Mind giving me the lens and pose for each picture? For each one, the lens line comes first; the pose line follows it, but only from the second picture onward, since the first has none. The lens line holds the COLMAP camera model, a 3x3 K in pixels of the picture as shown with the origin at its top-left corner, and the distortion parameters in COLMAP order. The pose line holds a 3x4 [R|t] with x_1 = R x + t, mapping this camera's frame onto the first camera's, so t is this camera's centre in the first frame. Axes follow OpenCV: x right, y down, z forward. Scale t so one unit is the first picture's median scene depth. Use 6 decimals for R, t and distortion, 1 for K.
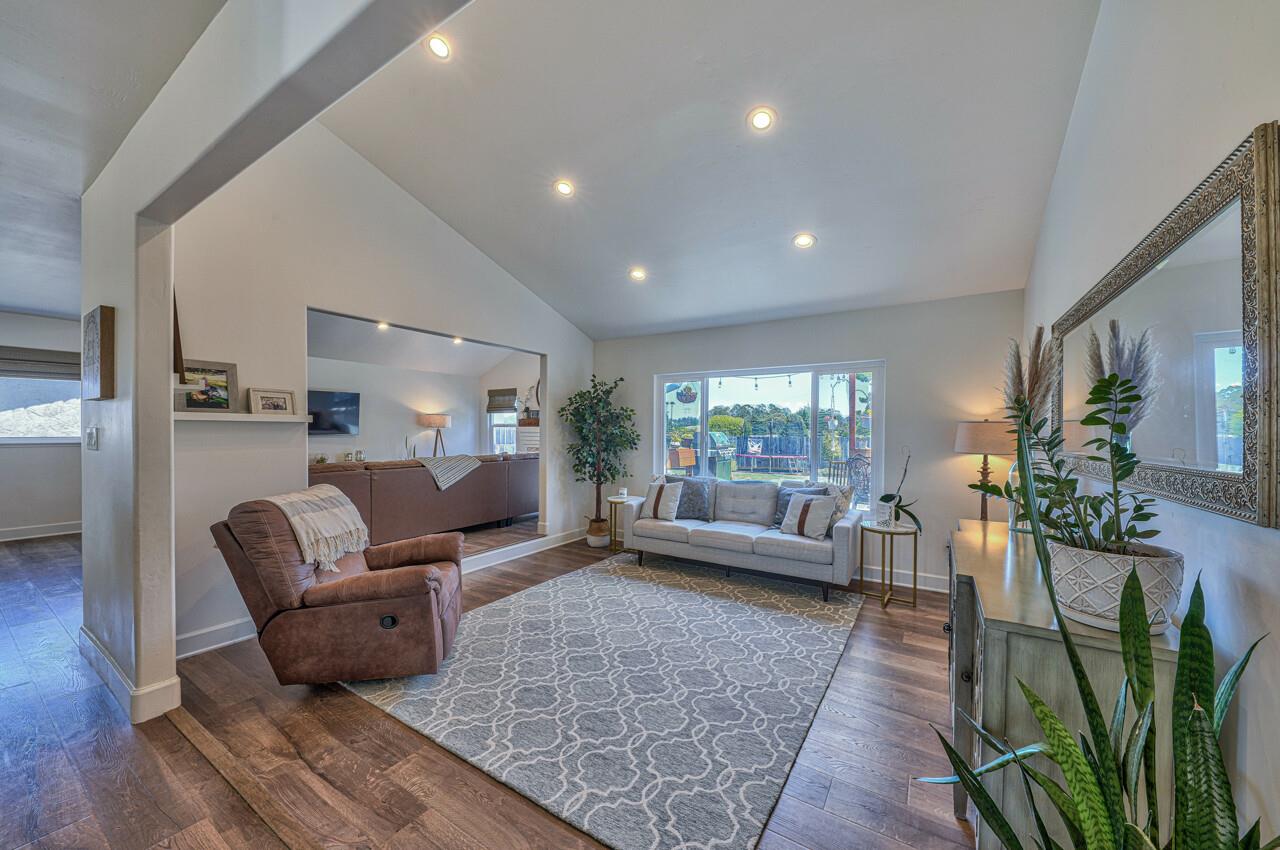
lens RADIAL K [[477.1, 0, 631.8], [0, 477.1, 435.8], [0, 0, 1]] dist [0.002141, -0.004362]
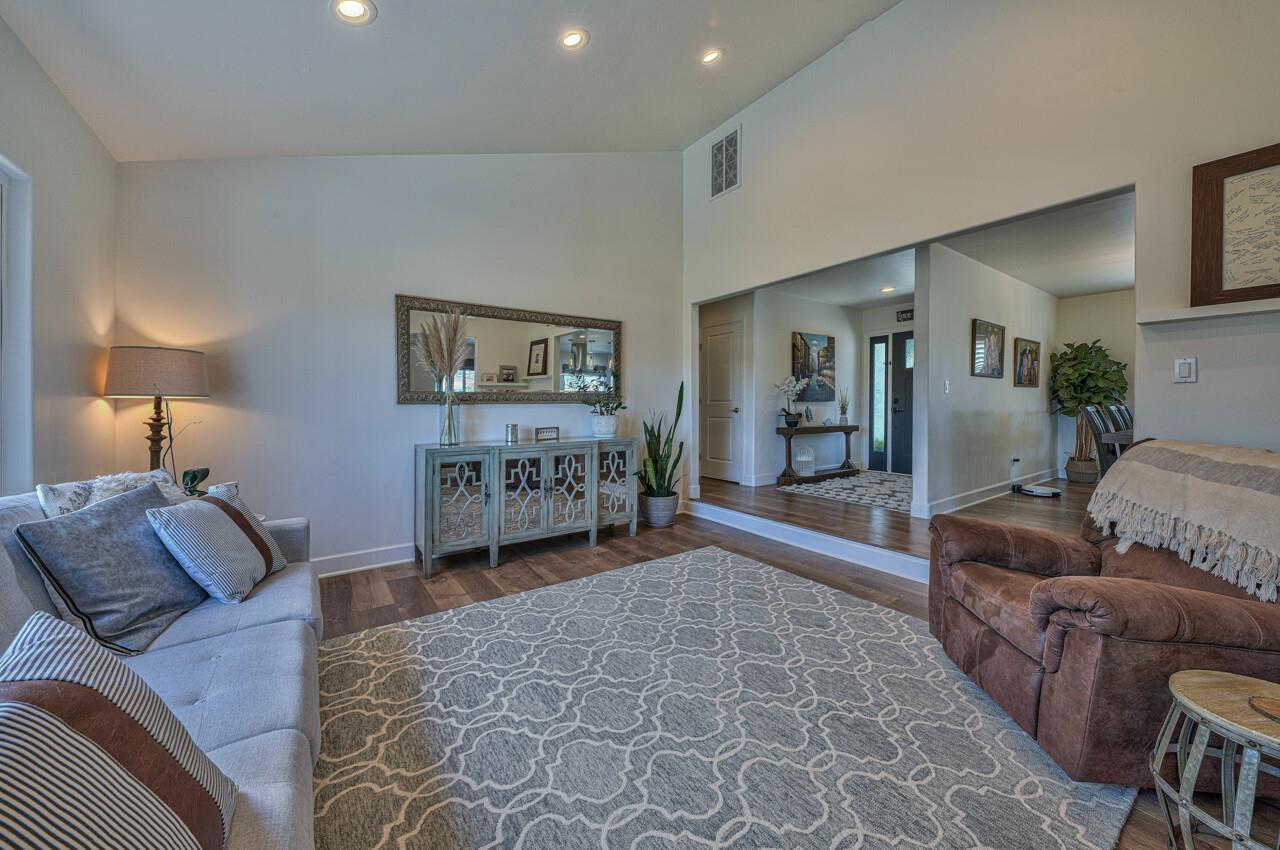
lens RADIAL K [[460.4, 0, 638.8], [0, 460.4, 411.1], [0, 0, 1]] dist [0.000108, -0.000029]
pose [[-0.934139, -0.008676, 0.356805, -0.166399], [0.000574, 0.999667, 0.025811, 0.050784], [-0.356910, 0.024316, -0.933822, 1.642750]]
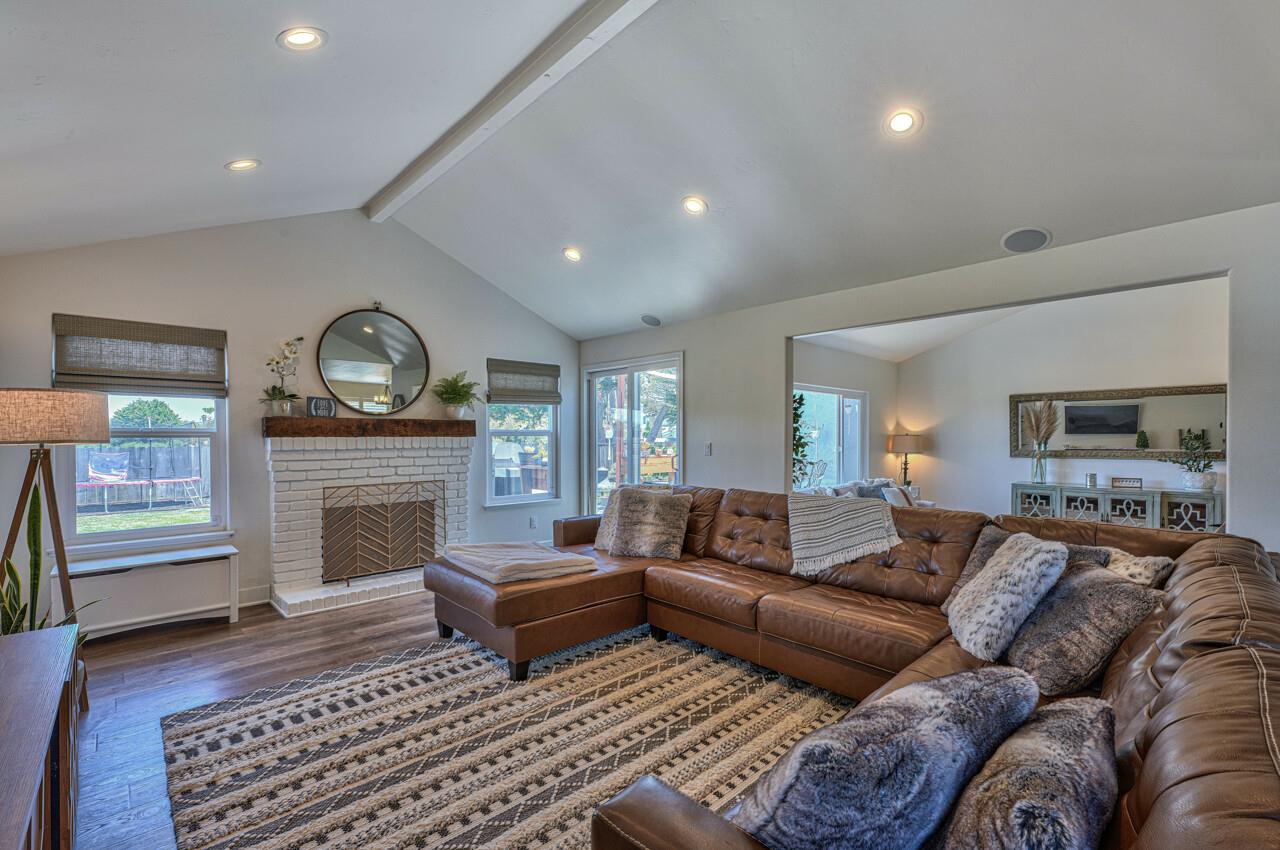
lens RADIAL K [[544.5, 0, 634.2], [0, 544.5, 441.8], [0, 0, 1]] dist [0.000852, -0.000018]
pose [[0.231526, -0.013942, 0.972729, -1.748121], [0.015035, 0.999829, 0.010752, -0.047117], [-0.972712, 0.012136, 0.231696, 1.814736]]
